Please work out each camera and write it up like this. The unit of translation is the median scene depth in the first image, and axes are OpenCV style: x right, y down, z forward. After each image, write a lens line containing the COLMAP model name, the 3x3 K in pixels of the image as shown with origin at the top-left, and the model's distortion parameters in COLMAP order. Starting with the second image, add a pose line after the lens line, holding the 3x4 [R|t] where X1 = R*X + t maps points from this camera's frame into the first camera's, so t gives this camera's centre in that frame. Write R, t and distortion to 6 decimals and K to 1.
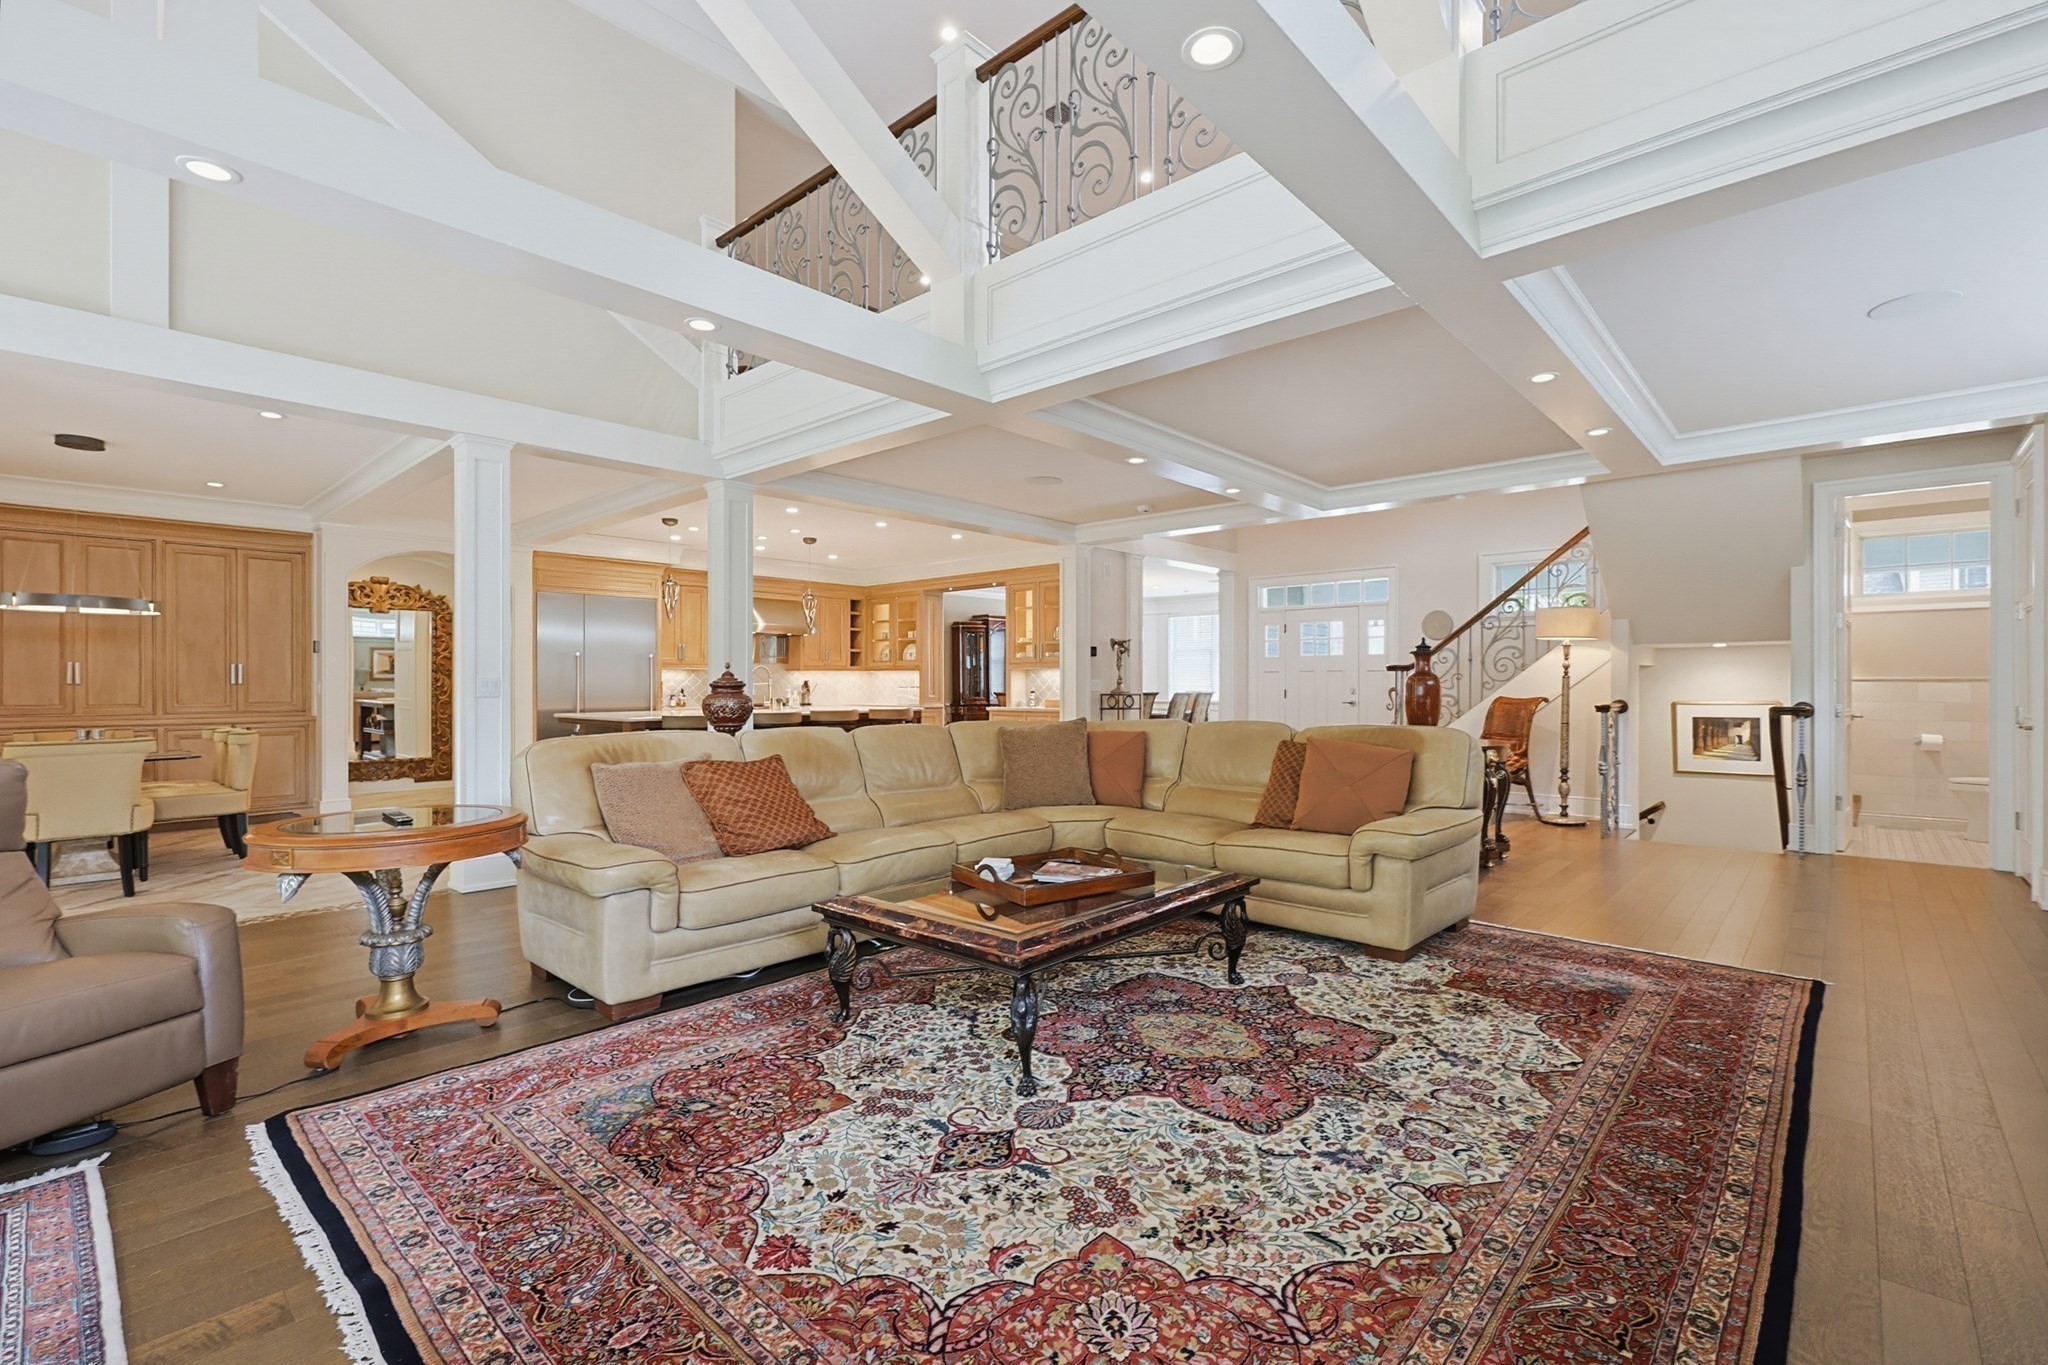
lens RADIAL K [[918.2, 0, 1034.9], [0, 918.2, 686.1], [0, 0, 1]] dist [0.003409, 0.000181]
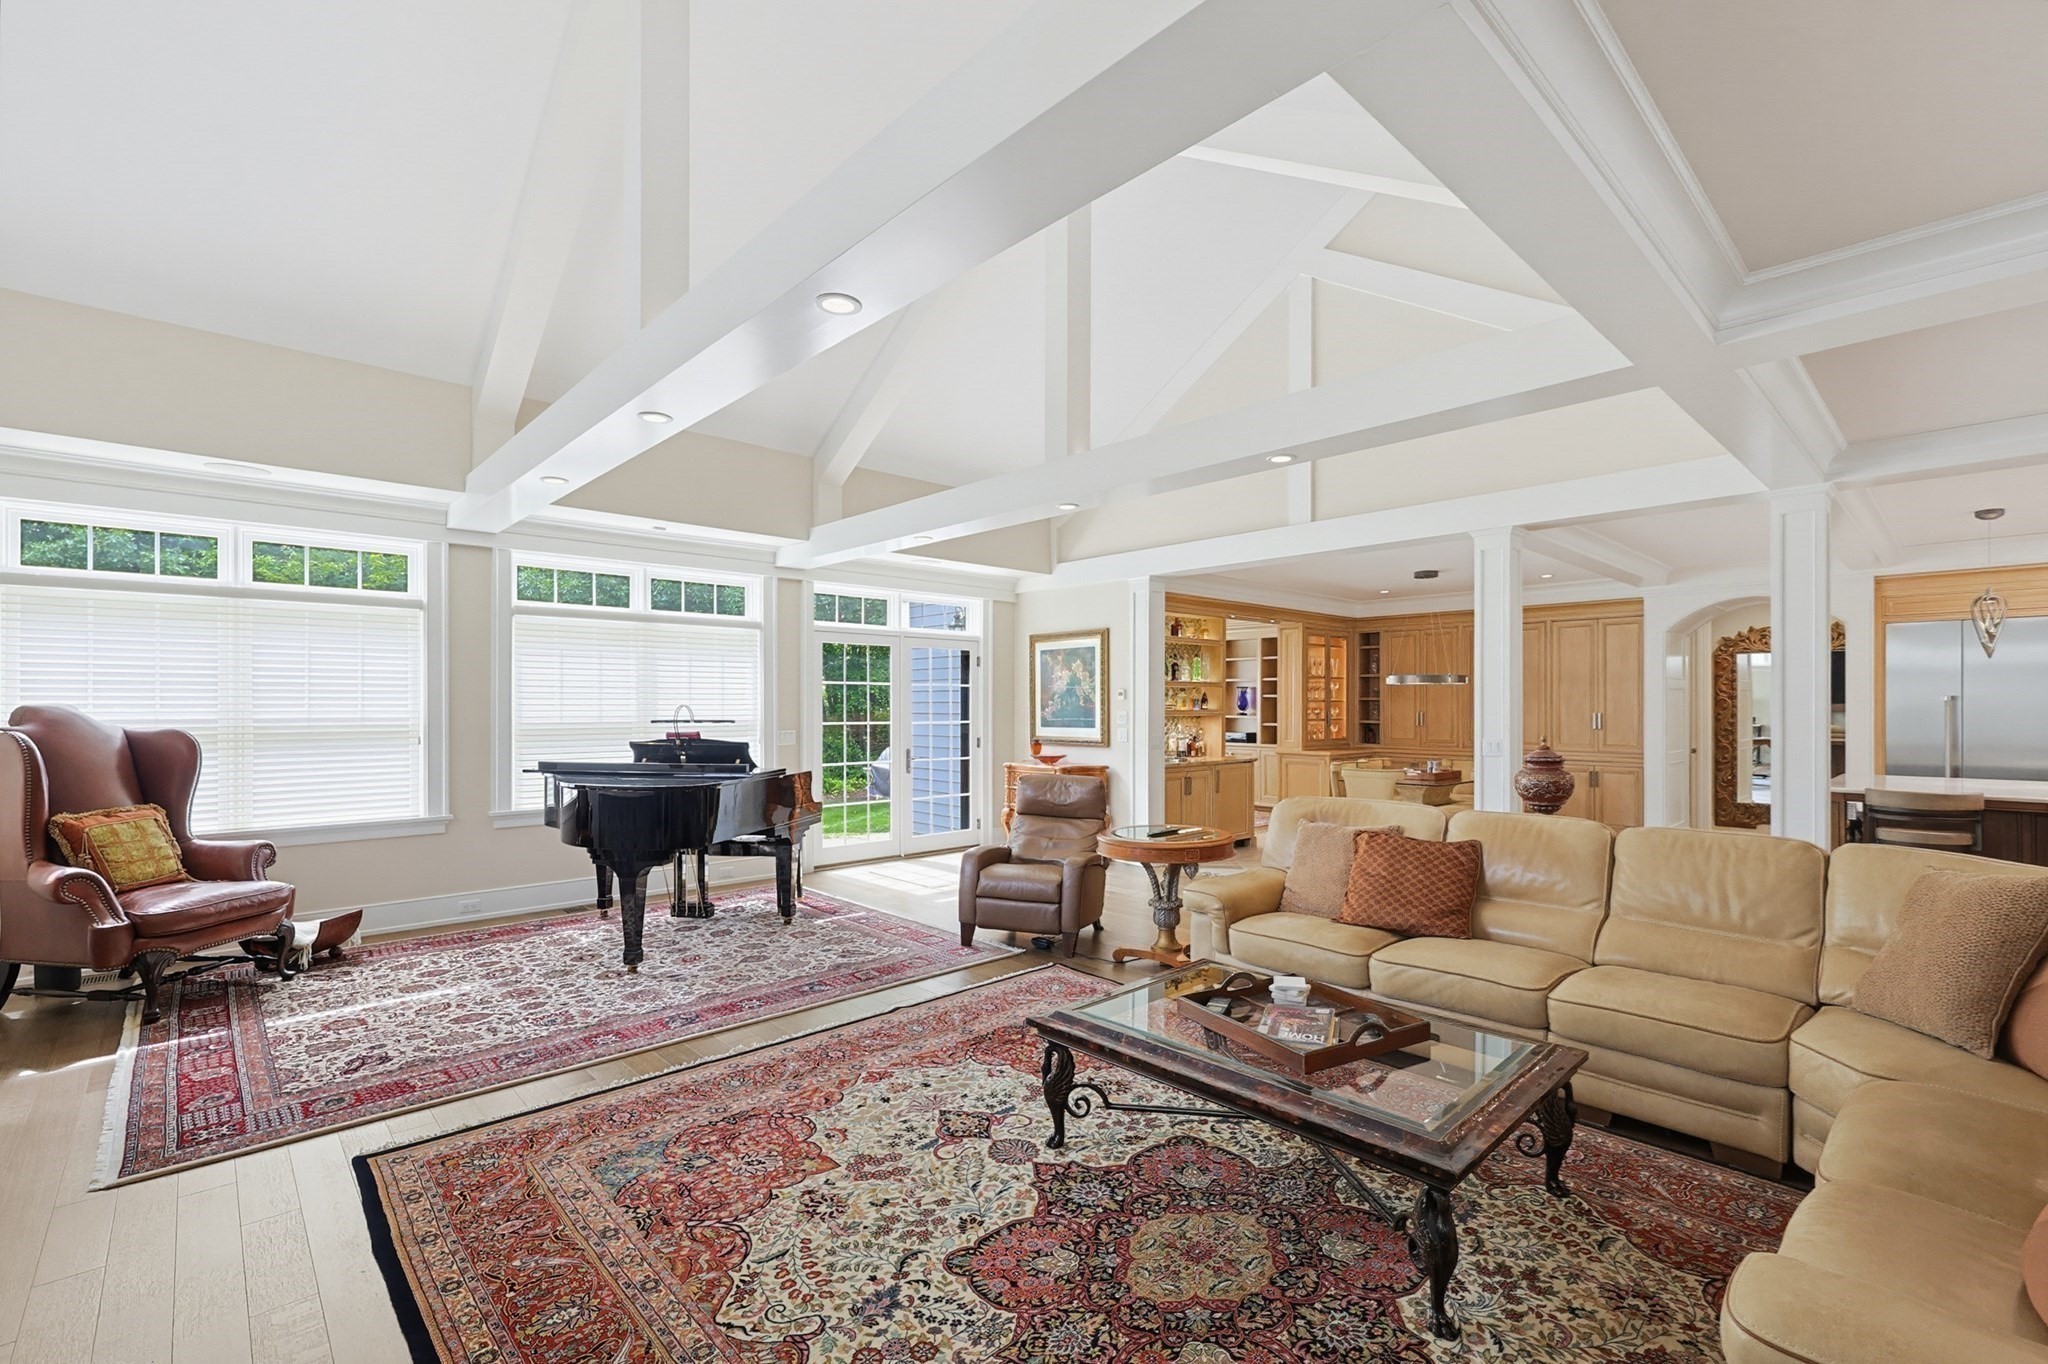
lens RADIAL K [[878.0, 0, 1035.4], [0, 878.0, 699.5], [0, 0, 1]] dist [-0.000894, 0.000047]
pose [[-0.084529, -0.007879, -0.996390, 1.229068], [0.000859, 0.999968, -0.007980, -0.114196], [0.996421, -0.001531, -0.084520, 1.216144]]
